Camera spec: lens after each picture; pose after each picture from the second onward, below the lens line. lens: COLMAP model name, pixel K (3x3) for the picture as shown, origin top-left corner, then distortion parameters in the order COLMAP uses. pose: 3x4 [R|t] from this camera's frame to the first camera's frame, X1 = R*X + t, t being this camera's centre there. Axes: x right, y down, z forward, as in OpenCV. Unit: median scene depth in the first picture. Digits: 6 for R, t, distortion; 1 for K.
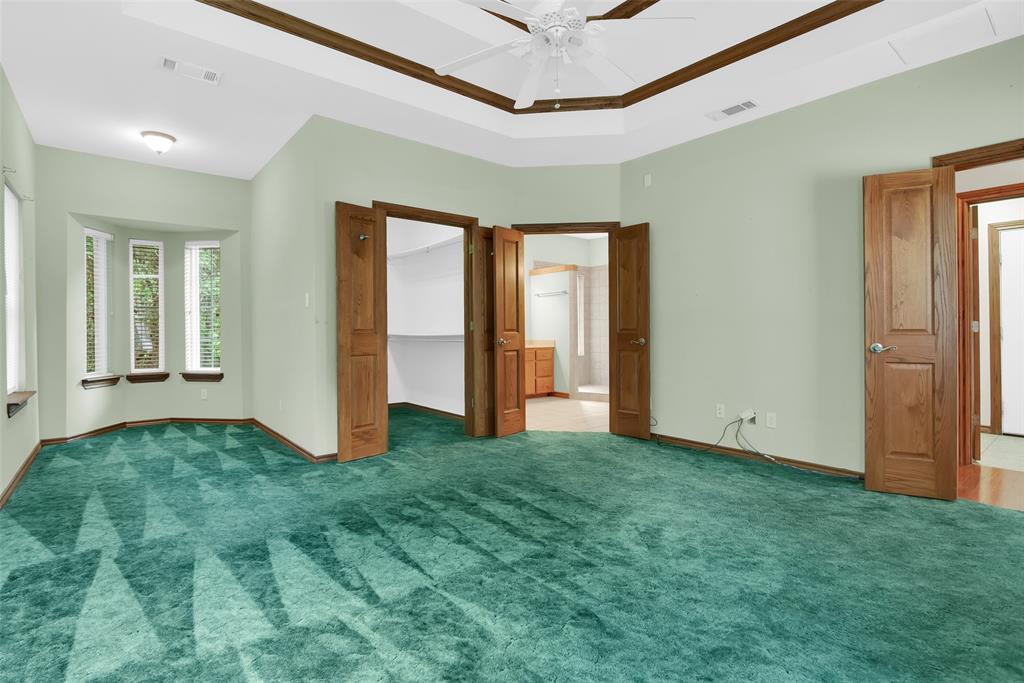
lens RADIAL K [[489.6, 0, 487.9], [0, 489.6, 330.2], [0, 0, 1]] dist [-0.002978, -0.000184]
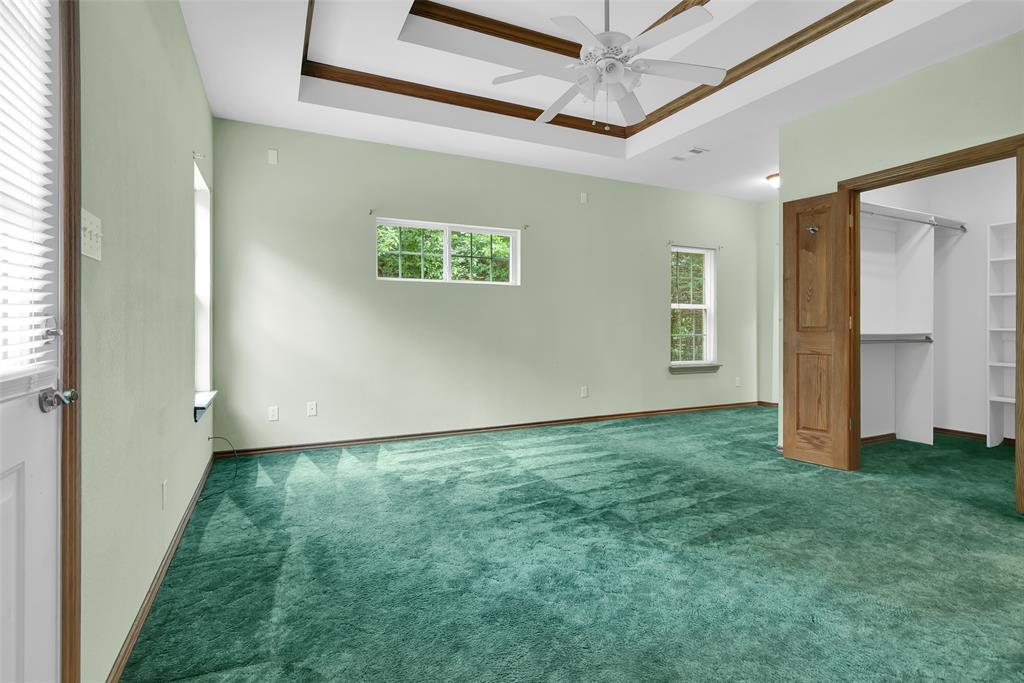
lens RADIAL K [[502.3, 0, 510.5], [0, 502.3, 332.0], [0, 0, 1]] dist [-0.010819, -0.001735]
pose [[-0.203584, 0.015360, -0.978937, 1.100367], [-0.002900, 0.999863, 0.016292, -0.008477], [0.979053, 0.006156, -0.203512, 0.855643]]
